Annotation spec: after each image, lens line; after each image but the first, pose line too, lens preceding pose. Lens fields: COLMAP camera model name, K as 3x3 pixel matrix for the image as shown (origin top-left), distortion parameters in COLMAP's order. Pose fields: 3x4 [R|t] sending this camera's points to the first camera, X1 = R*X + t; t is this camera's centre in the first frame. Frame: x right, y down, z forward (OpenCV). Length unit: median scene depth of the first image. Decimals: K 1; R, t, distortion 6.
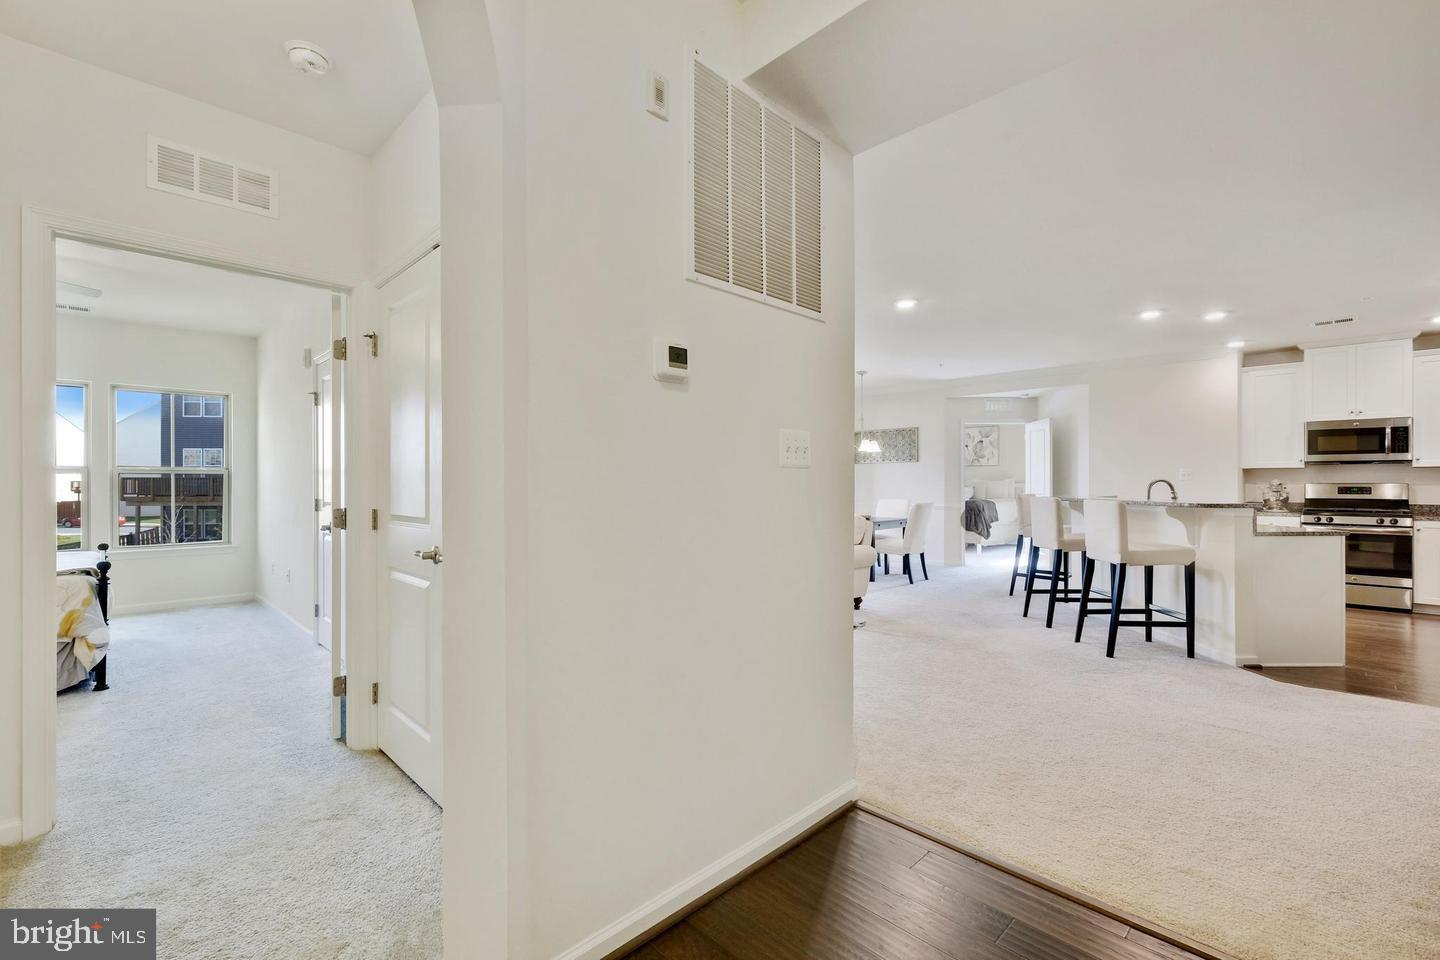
lens RADIAL K [[626.7, 0, 722.2], [0, 626.7, 482.3], [0, 0, 1]] dist [-0.005471, 0.001155]
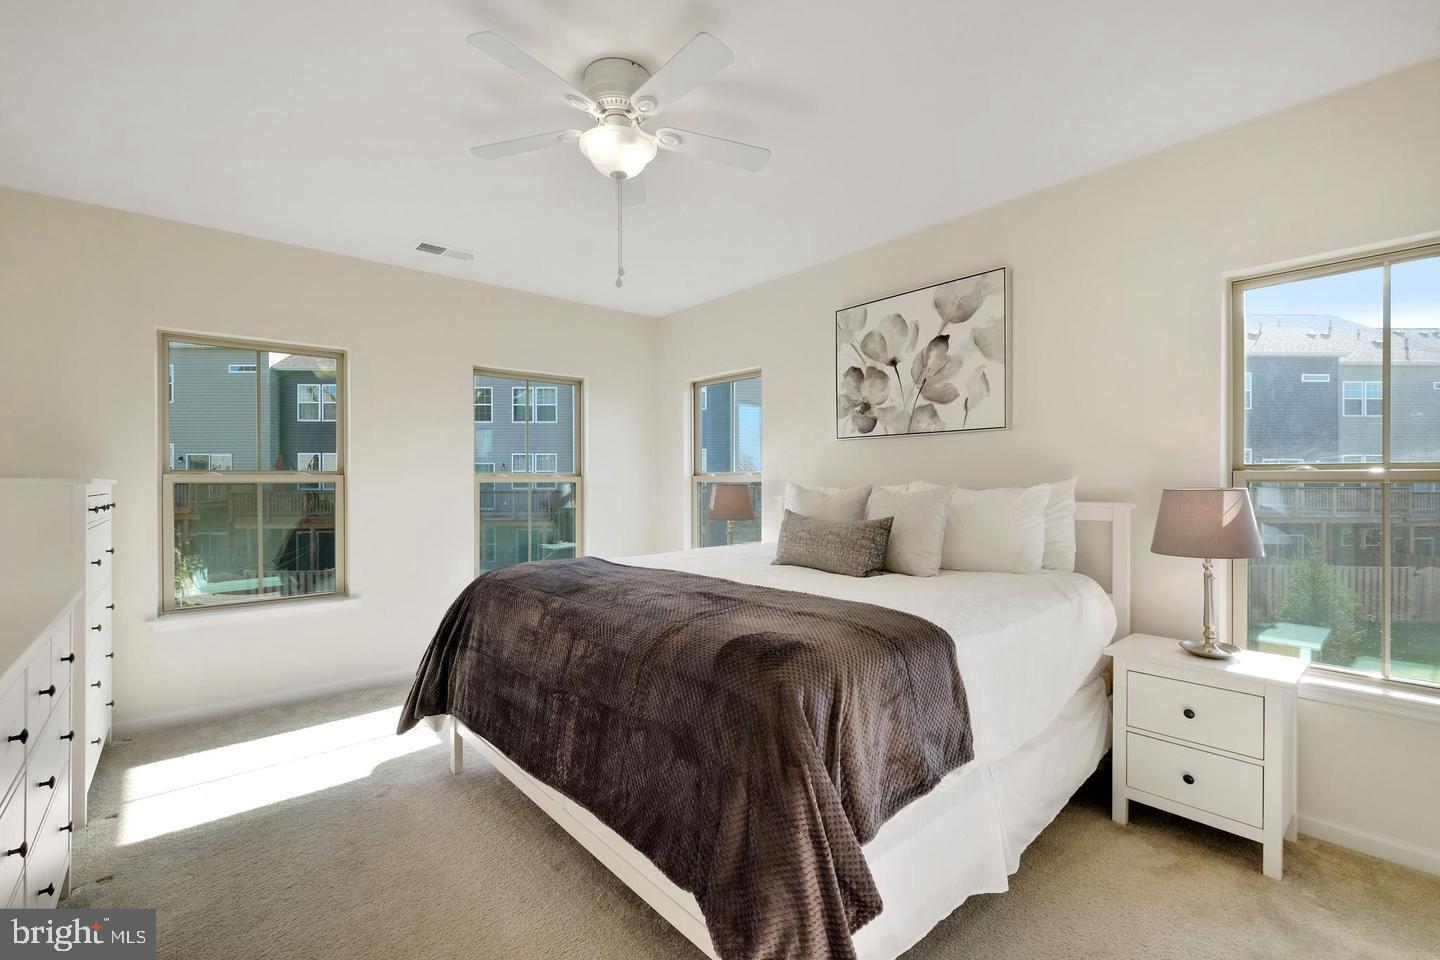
lens RADIAL K [[626.7, 0, 720.1], [0, 626.7, 483.0], [0, 0, 1]] dist [-0.005471, 0.001155]
pose [[0.997632, -0.002165, -0.068744, 0.647943], [0.002505, 0.999985, 0.004850, -0.012377], [0.068733, -0.005011, 0.997623, 1.399435]]
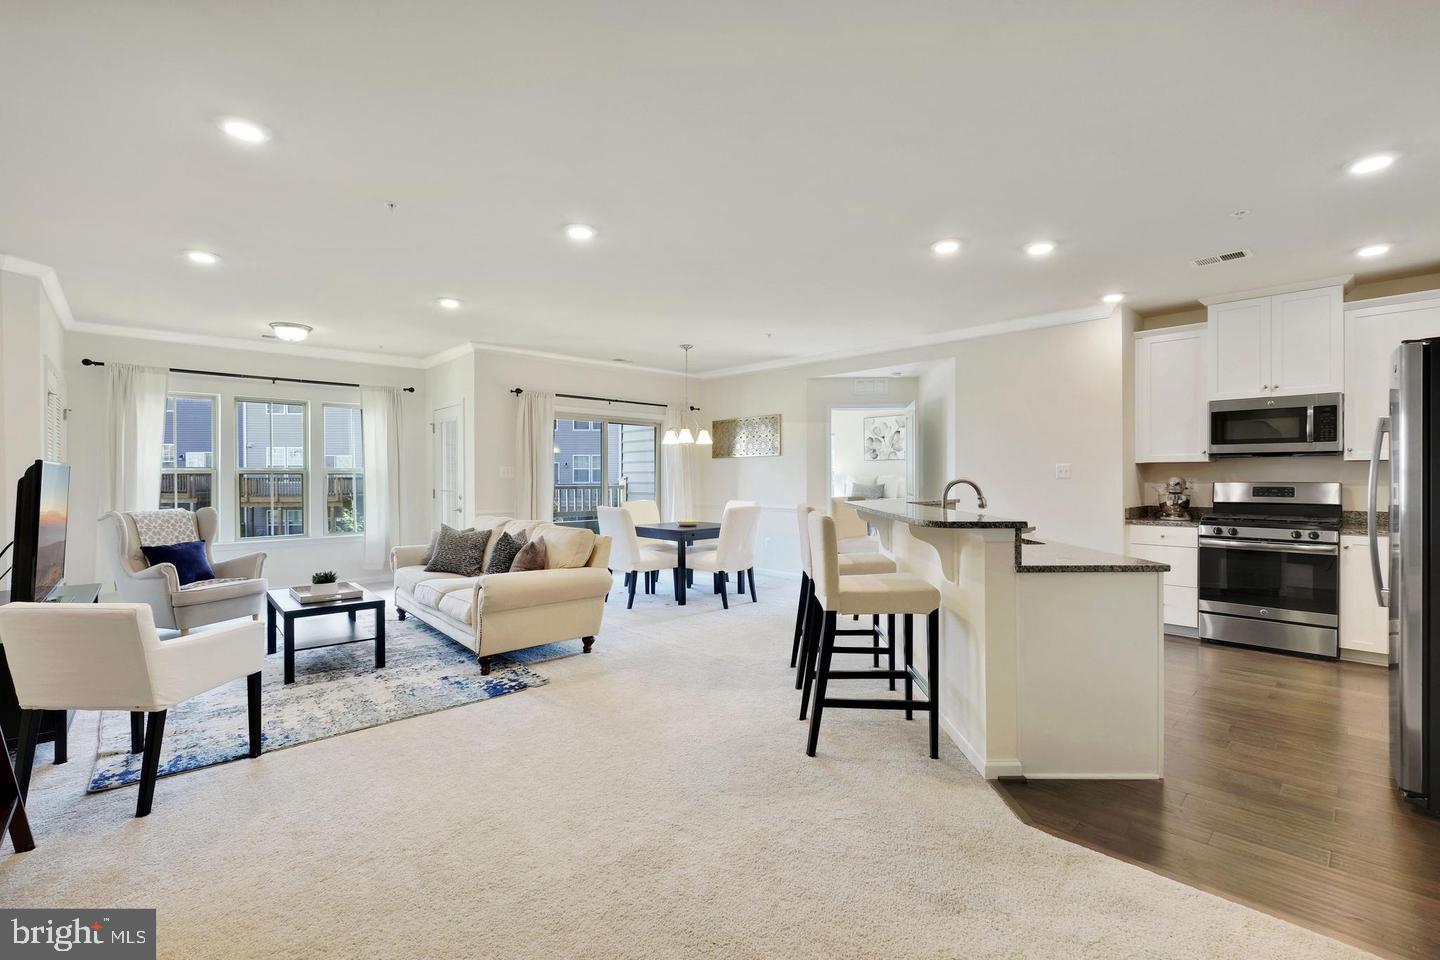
lens RADIAL K [[626.7, 0, 721.4], [0, 626.7, 477.3], [0, 0, 1]] dist [-0.005471, 0.001155]
pose [[0.999730, -0.002726, -0.023072, 0.357098], [0.002765, 0.999995, 0.001635, -0.007452], [0.023068, -0.001698, 0.999732, 0.226209]]
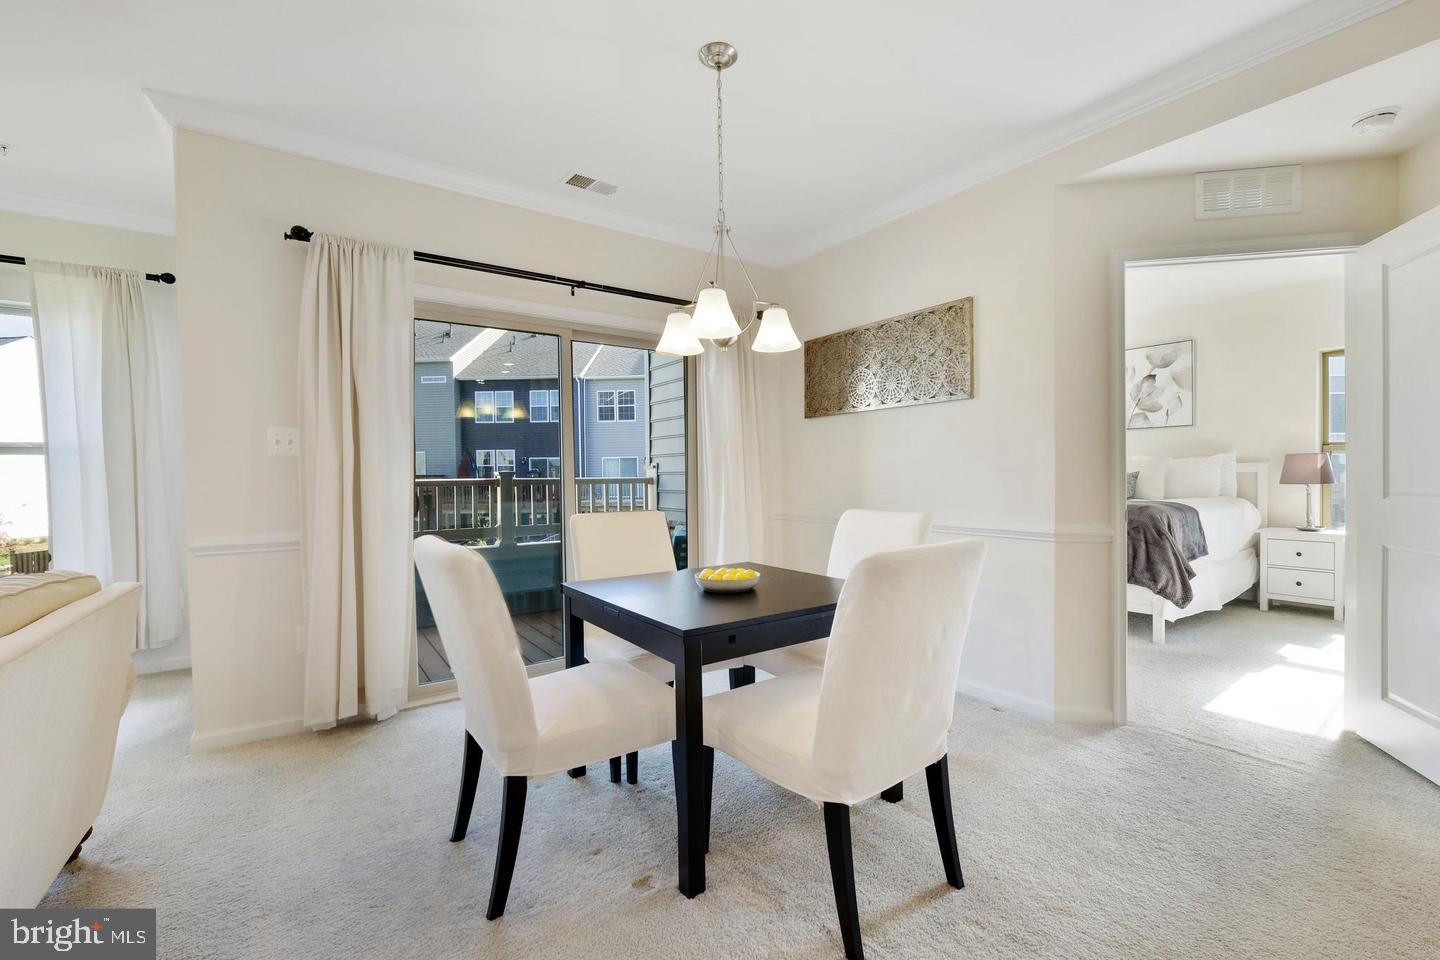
lens RADIAL K [[626.7, 0, 721.7], [0, 626.7, 480.0], [0, 0, 1]] dist [-0.005471, 0.001155]
pose [[0.983945, -0.009516, -0.178216, 0.337194], [0.011453, 0.999886, 0.009839, 0.009410], [0.178102, -0.011722, 0.983942, 0.905089]]
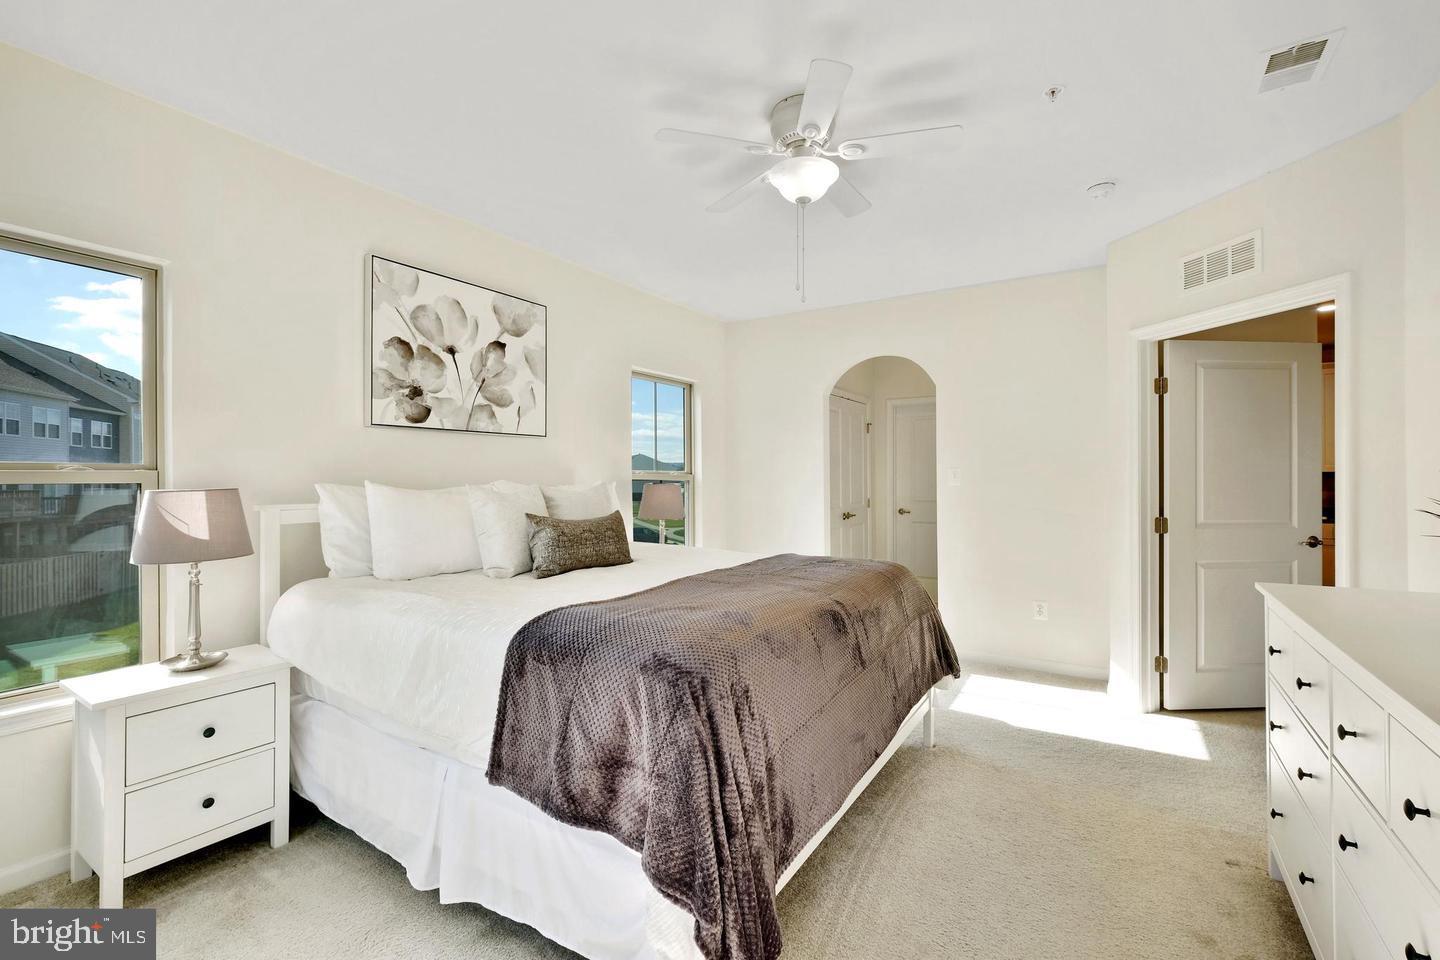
lens RADIAL K [[626.7, 0, 749.7], [0, 626.7, 466.4], [0, 0, 1]] dist [-0.005471, 0.001155]
pose [[-0.247319, 0.028136, 0.968525, 0.233523], [0.012035, 0.999590, -0.025965, -0.006953], [-0.968859, 0.005234, -0.247557, 1.839415]]
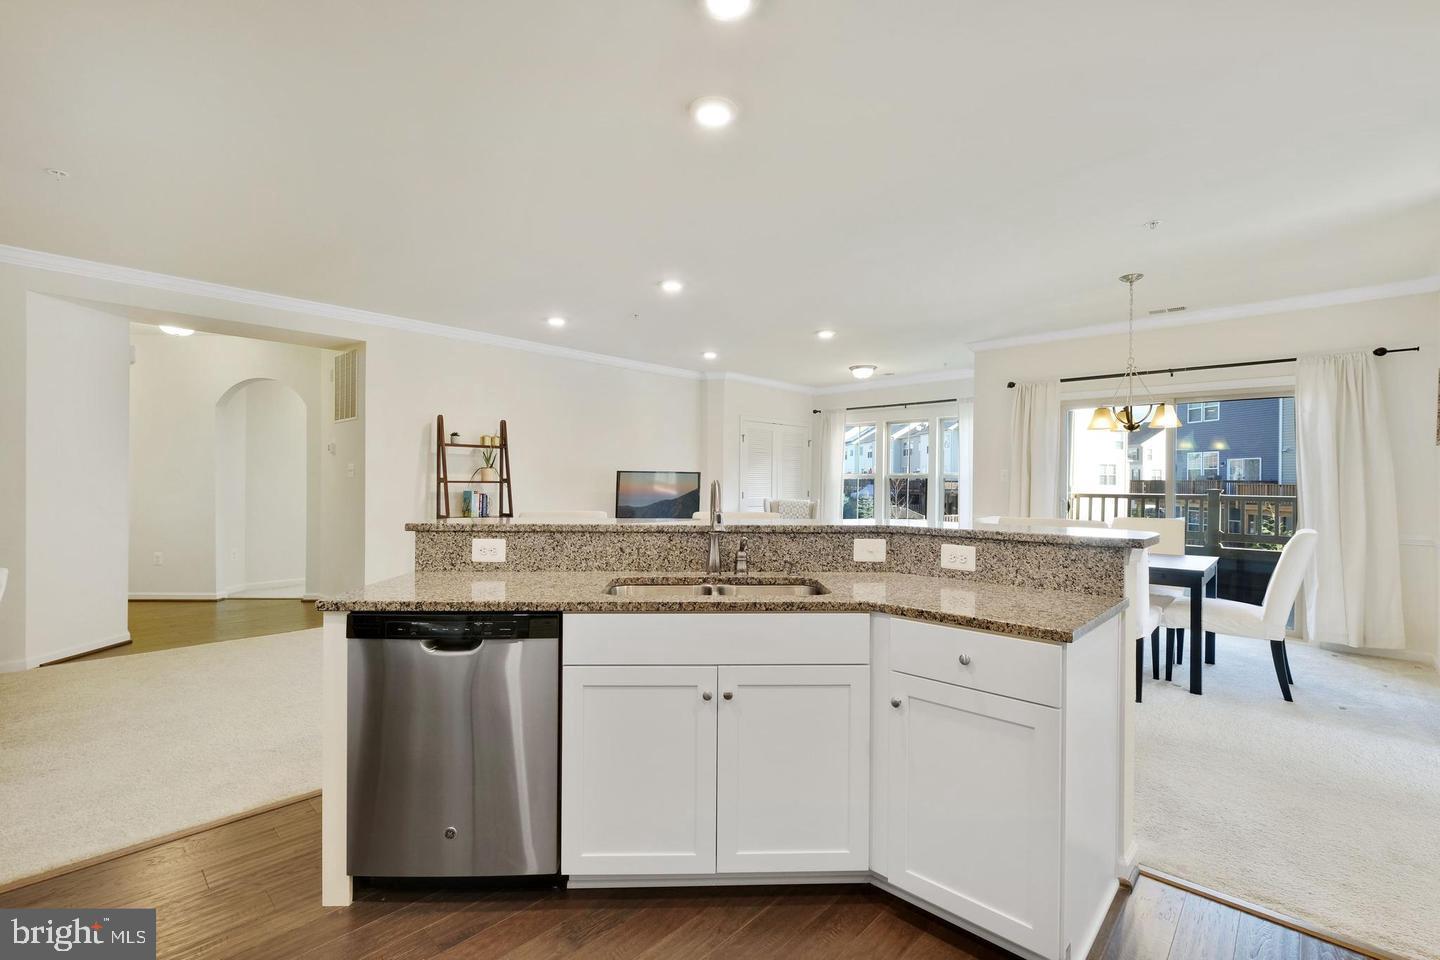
lens RADIAL K [[626.7, 0, 723.8], [0, 626.7, 483.3], [0, 0, 1]] dist [-0.005471, 0.001155]
pose [[0.037575, 0.003890, -0.999286, 0.911685], [-0.006221, 0.999974, 0.003659, -0.004685], [0.999274, 0.006079, 0.037599, 0.797397]]
